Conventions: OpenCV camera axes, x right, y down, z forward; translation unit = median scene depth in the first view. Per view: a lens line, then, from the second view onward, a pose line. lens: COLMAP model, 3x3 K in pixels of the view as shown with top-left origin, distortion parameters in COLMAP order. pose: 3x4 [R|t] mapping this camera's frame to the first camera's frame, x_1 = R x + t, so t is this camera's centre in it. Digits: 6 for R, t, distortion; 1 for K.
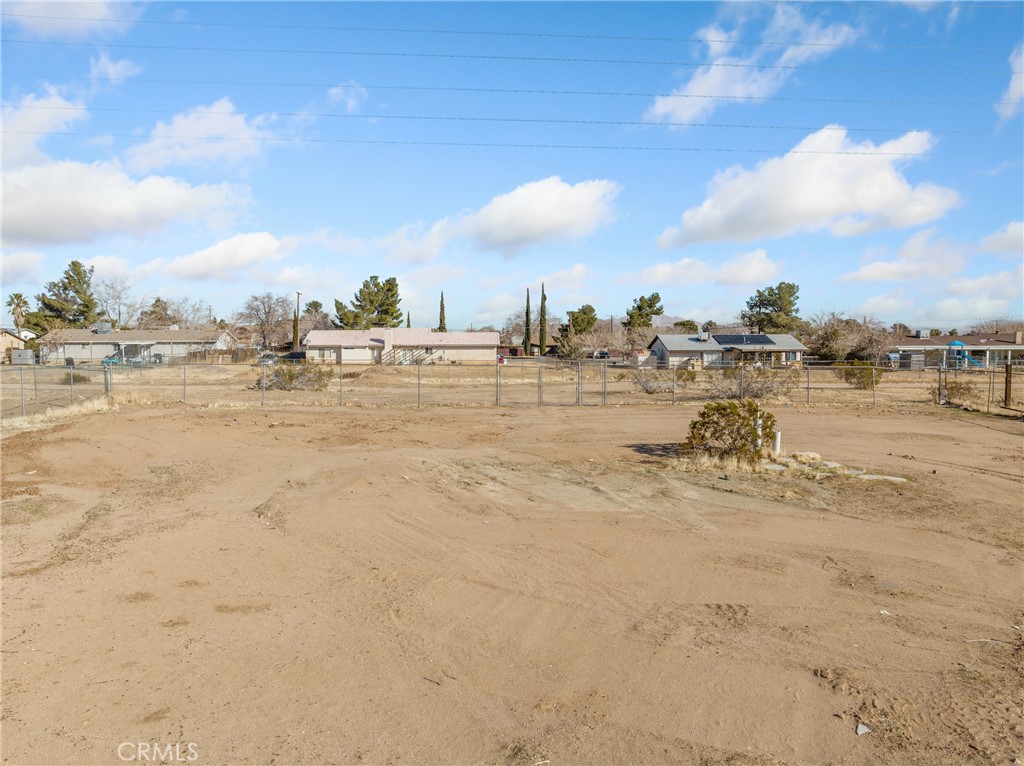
lens RADIAL K [[755.6, 0, 512.0], [0, 755.6, 383.0], [0, 0, 1]] dist [-0.003377, 0.004357]
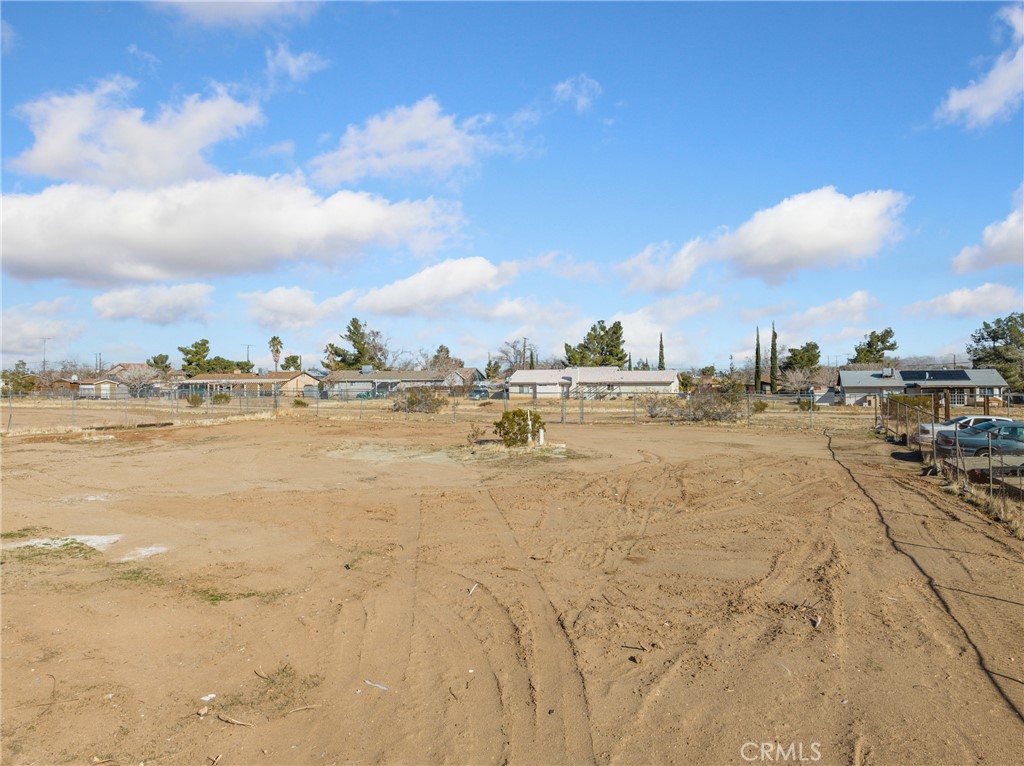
lens RADIAL K [[755.6, 0, 512.0], [0, 755.6, 383.0], [0, 0, 1]] dist [-0.003377, 0.004357]
pose [[0.923012, -0.002695, -0.384762, 0.133979], [-0.017885, 0.998594, -0.049899, 0.007033], [0.384356, 0.052939, 0.921666, -0.063997]]
